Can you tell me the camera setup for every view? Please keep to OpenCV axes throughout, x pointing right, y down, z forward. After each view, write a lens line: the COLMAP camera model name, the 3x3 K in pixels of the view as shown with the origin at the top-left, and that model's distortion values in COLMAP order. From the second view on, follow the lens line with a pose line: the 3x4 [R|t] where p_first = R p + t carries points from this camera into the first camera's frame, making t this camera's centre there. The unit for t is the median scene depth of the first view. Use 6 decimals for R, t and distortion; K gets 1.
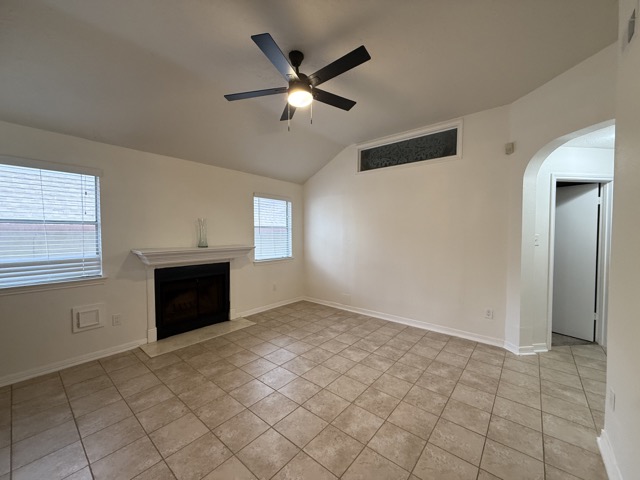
lens RADIAL K [[255.2, 0, 320.0], [0, 255.2, 240.0], [0, 0, 1]] dist [0.000178, 0.000387]
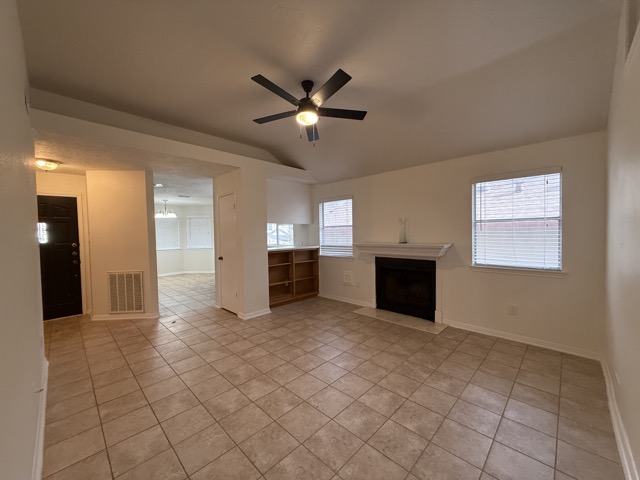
lens RADIAL K [[255.2, 0, 320.0], [0, 255.2, 240.0], [0, 0, 1]] dist [0.000178, 0.000387]
pose [[-0.080107, 0.027604, -0.996404, 0.847156], [-0.012836, 0.999505, 0.028722, -0.016832], [0.996704, 0.015090, -0.079713, 0.882223]]
